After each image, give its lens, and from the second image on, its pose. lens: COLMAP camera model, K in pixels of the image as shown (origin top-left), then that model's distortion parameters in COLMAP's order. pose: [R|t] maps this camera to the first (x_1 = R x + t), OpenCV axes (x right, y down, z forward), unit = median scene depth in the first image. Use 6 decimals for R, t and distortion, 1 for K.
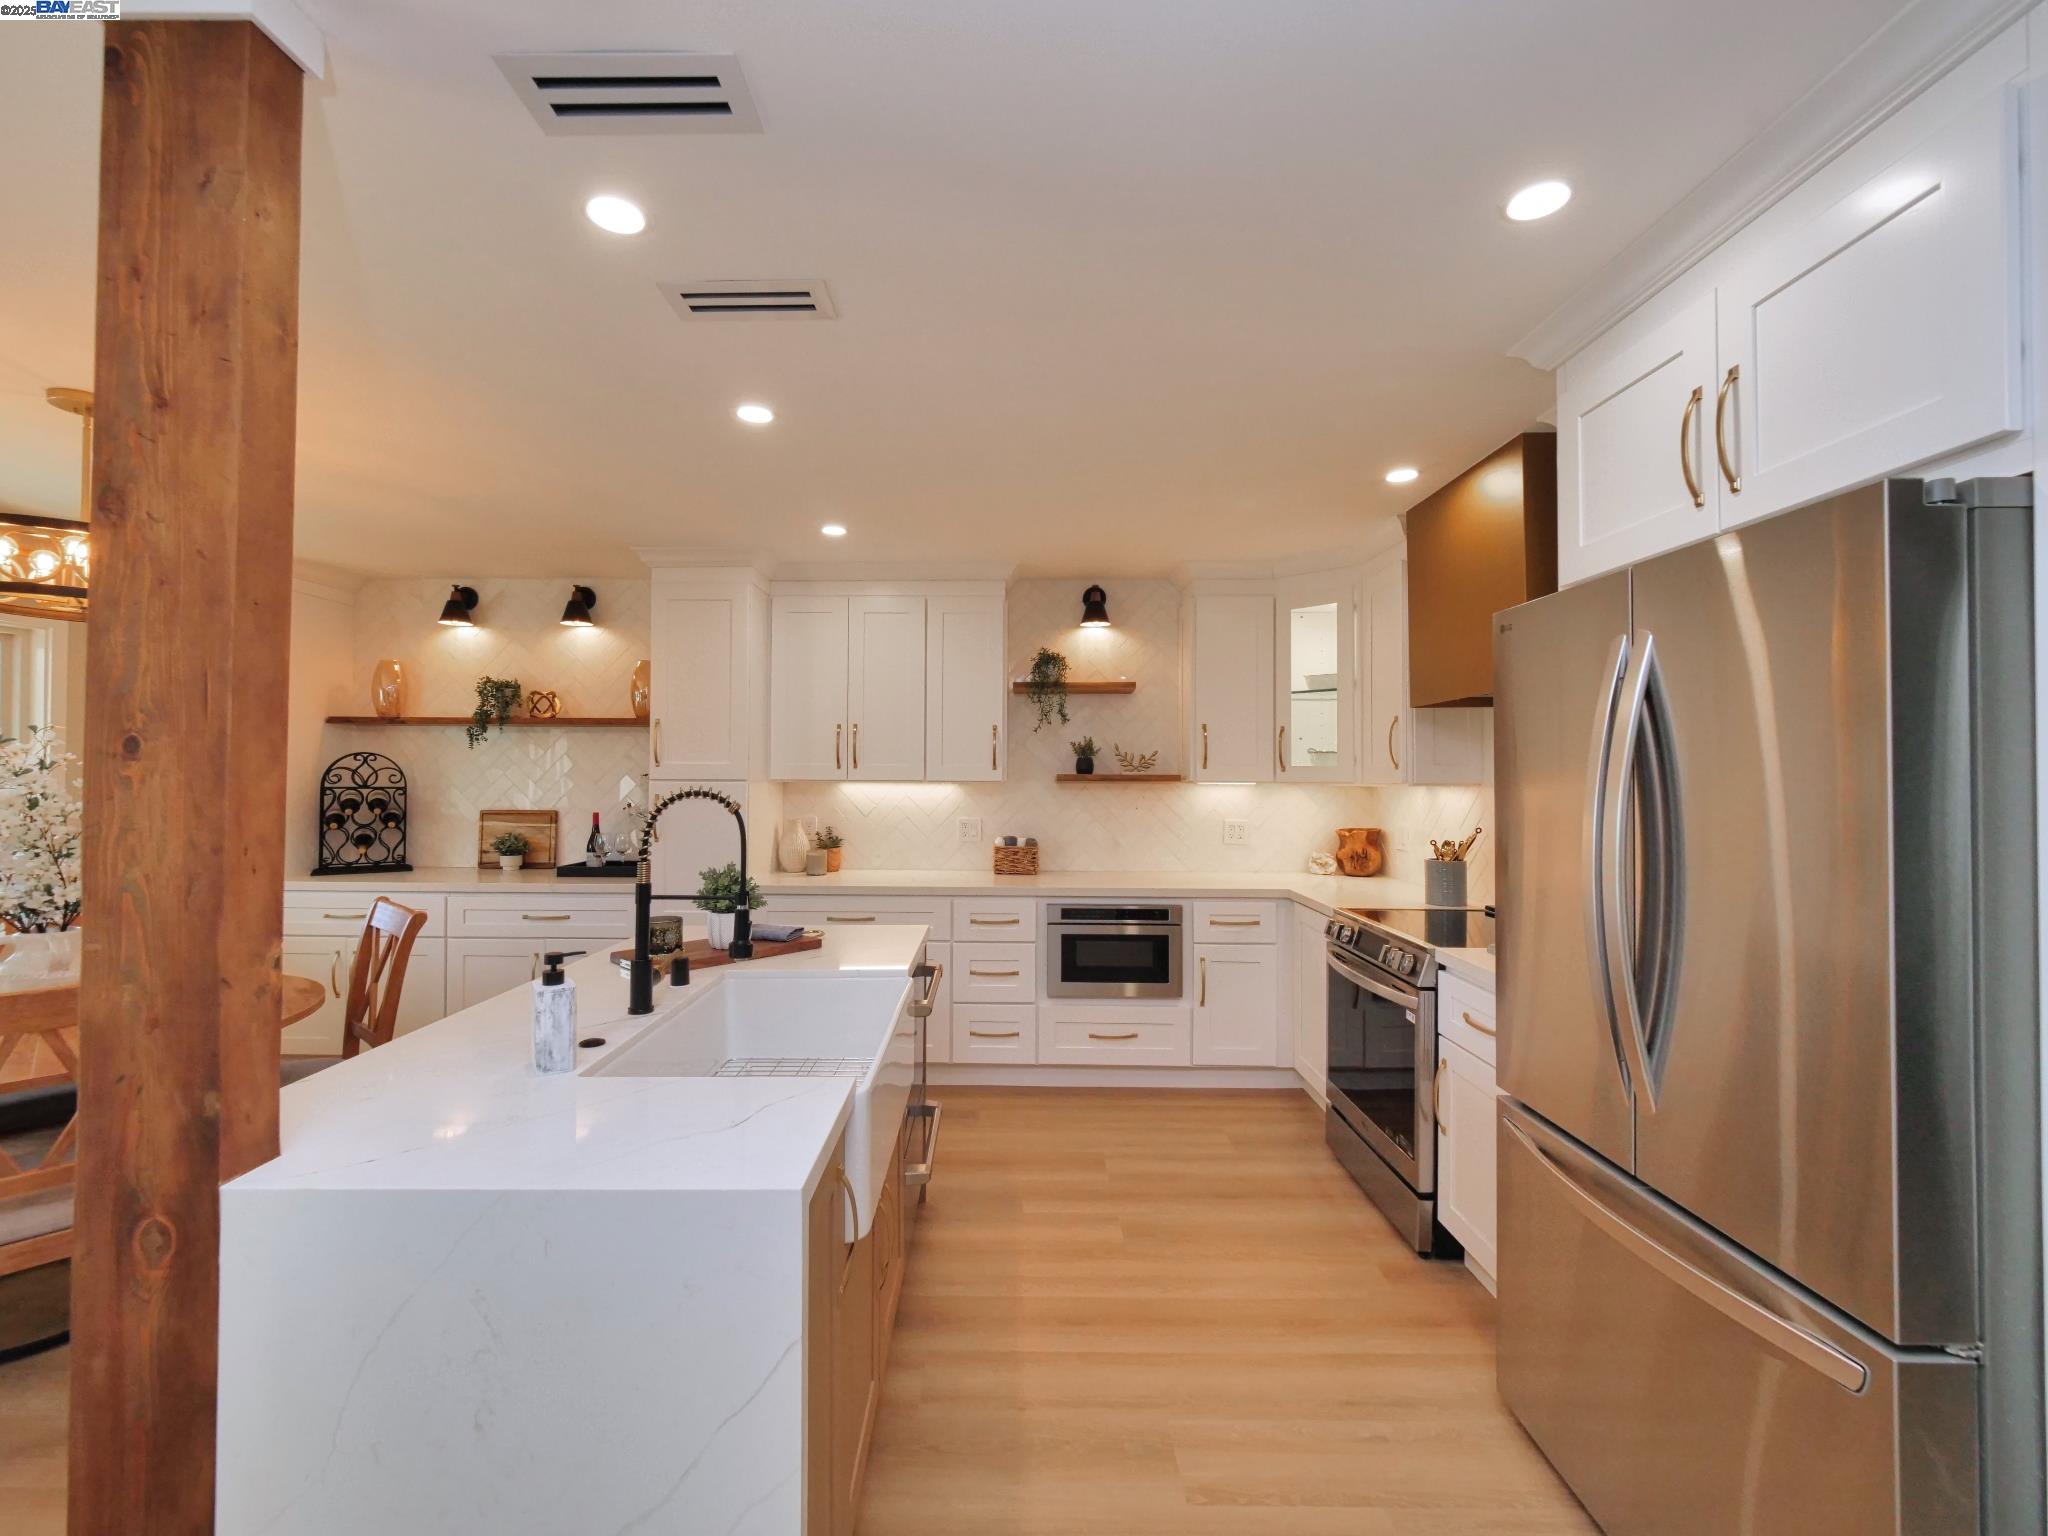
lens RADIAL K [[871.2, 0, 1015.5], [0, 871.2, 765.7], [0, 0, 1]] dist [-0.006801, 0.002953]
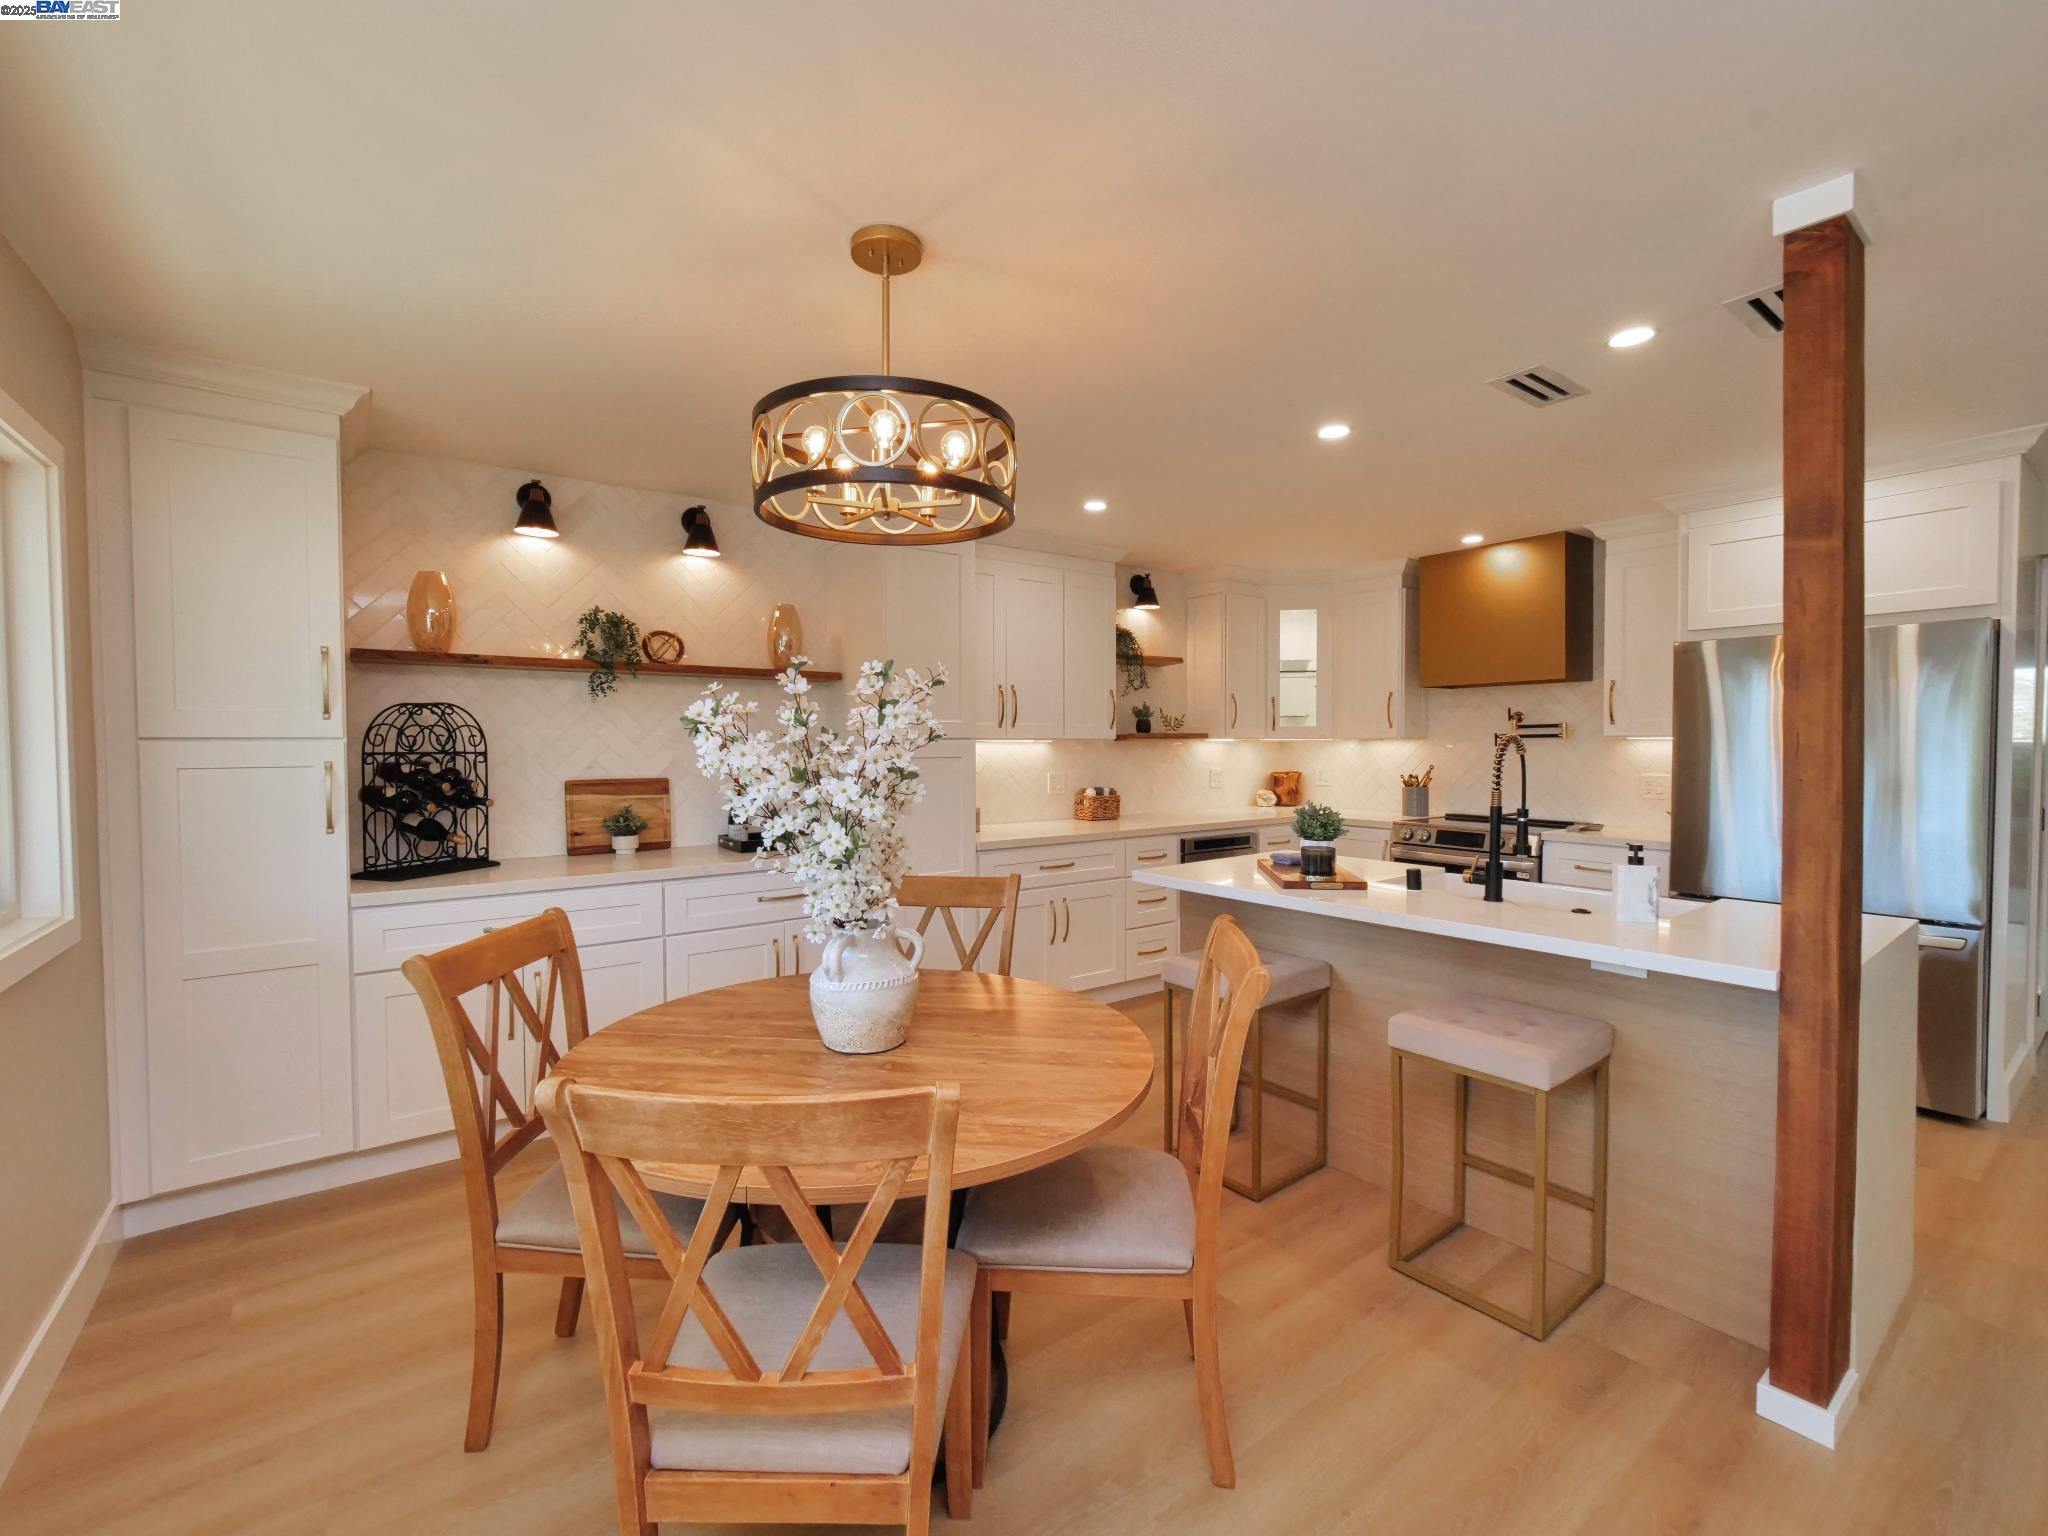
lens RADIAL K [[871.2, 0, 1007.9], [0, 871.2, 767.9], [0, 0, 1]] dist [-0.006801, 0.002953]
pose [[0.805795, -0.024795, 0.591675, -0.775083], [0.000110, 0.999129, 0.041719, 0.007745], [-0.592195, -0.033552, 0.805096, 0.149798]]
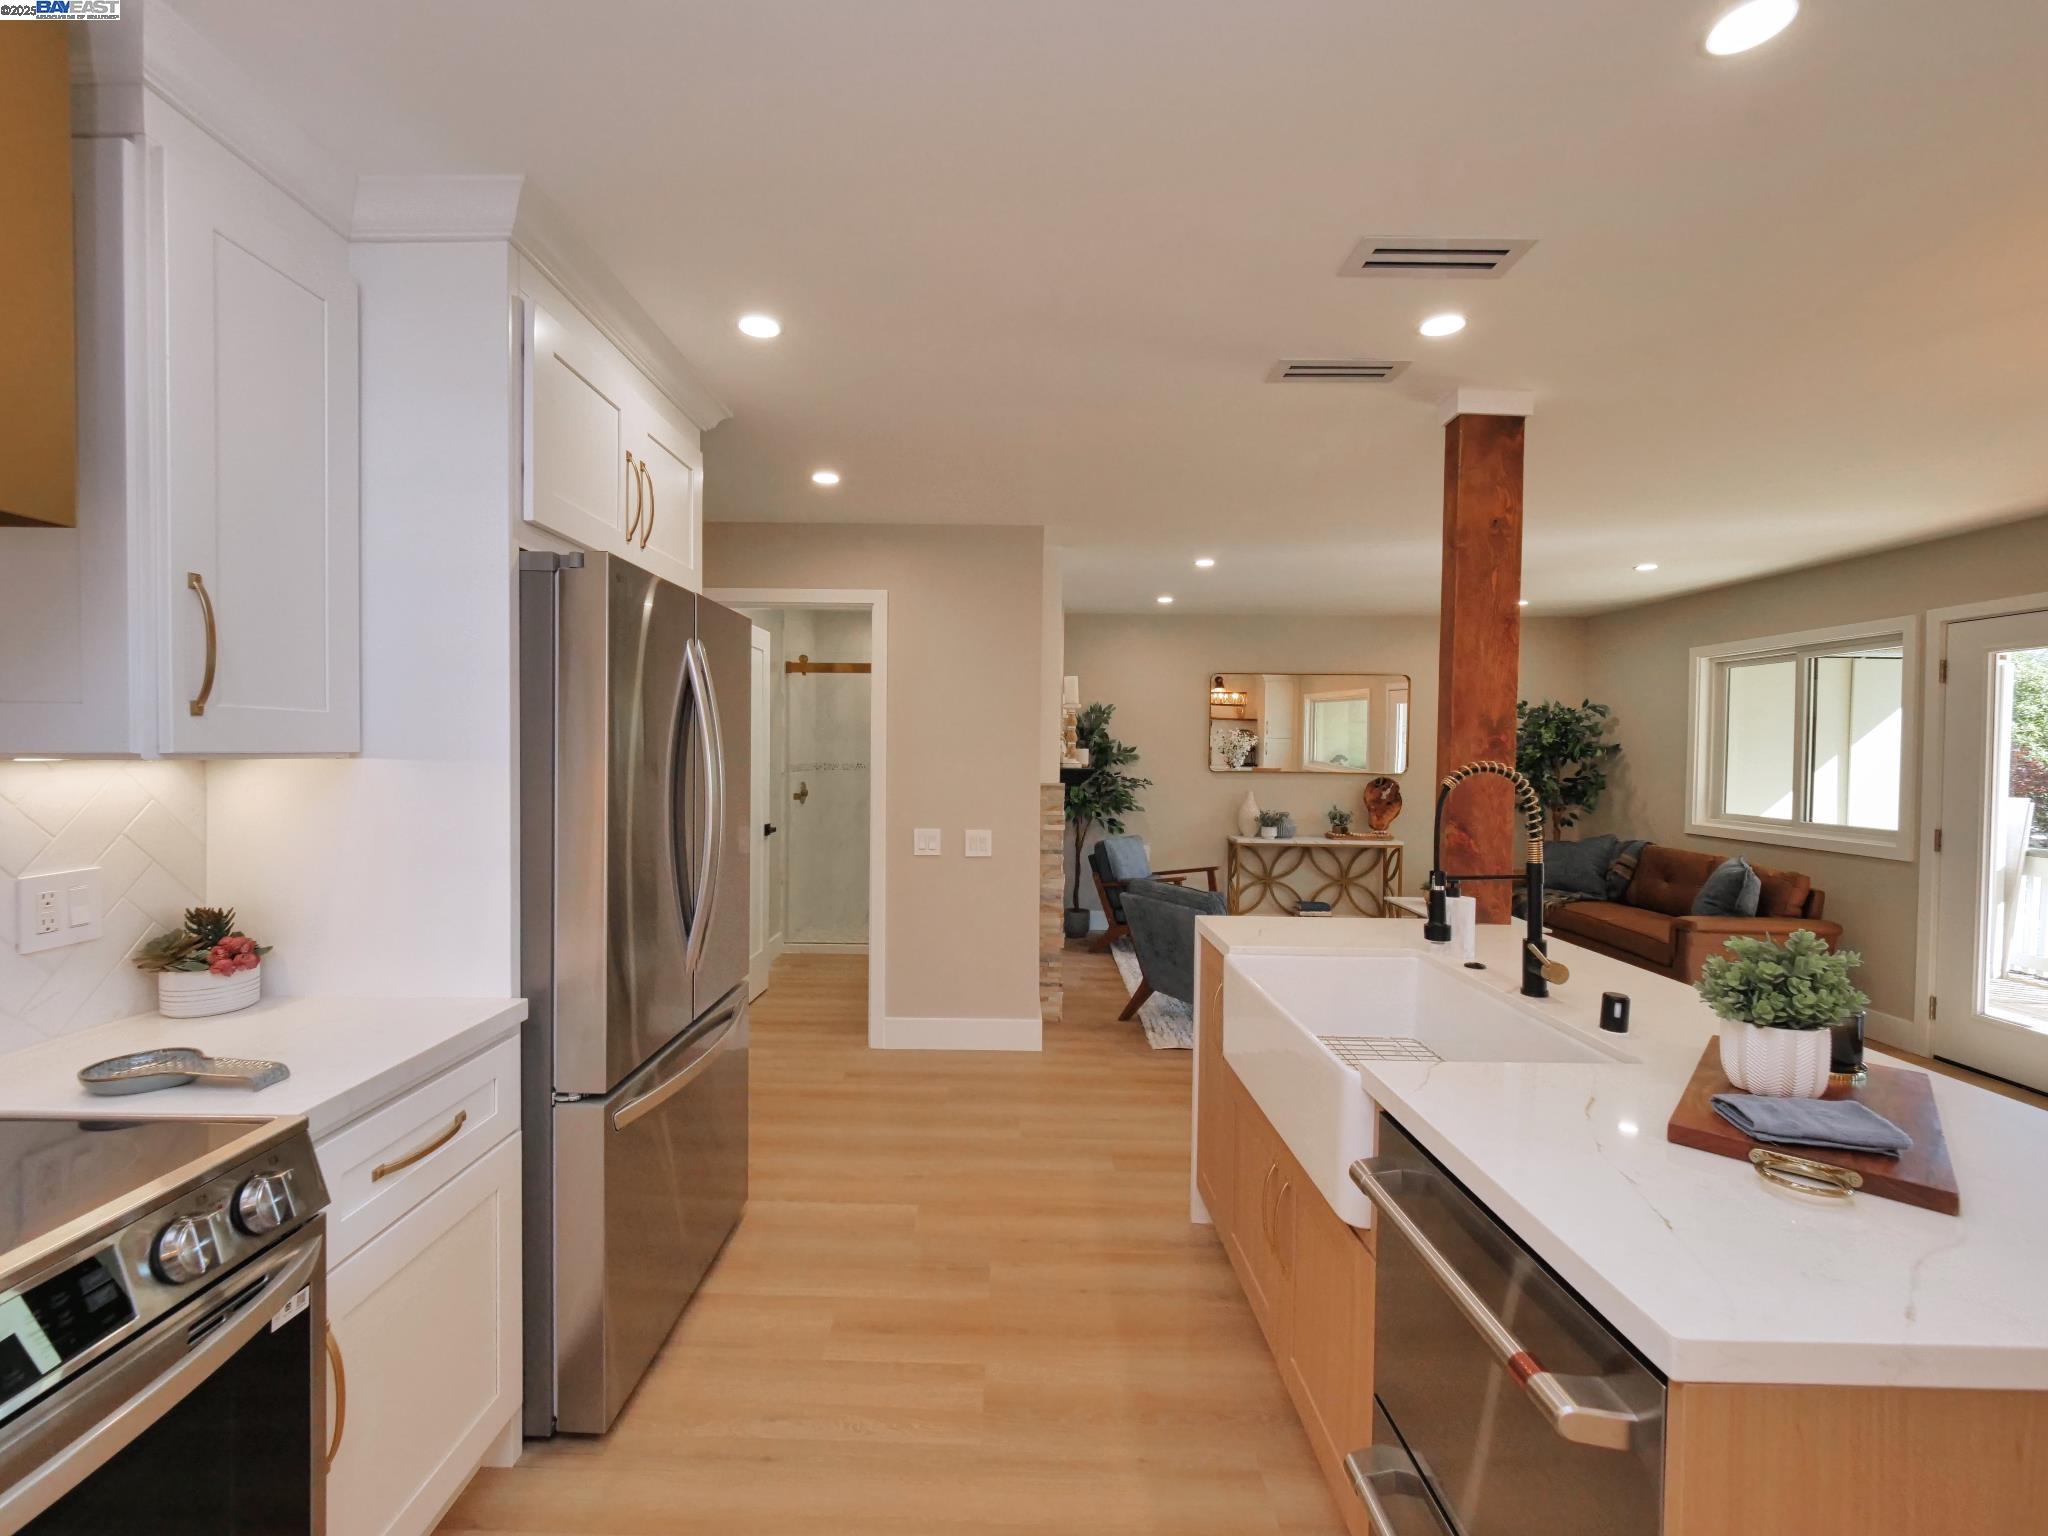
lens RADIAL K [[871.2, 0, 1006.6], [0, 871.2, 770.4], [0, 0, 1]] dist [-0.006801, 0.002953]
pose [[-0.999731, -0.012307, 0.019638, 0.059256], [-0.012121, 0.999881, 0.009556, 0.012212], [-0.019753, 0.009316, -0.999761, 0.827922]]
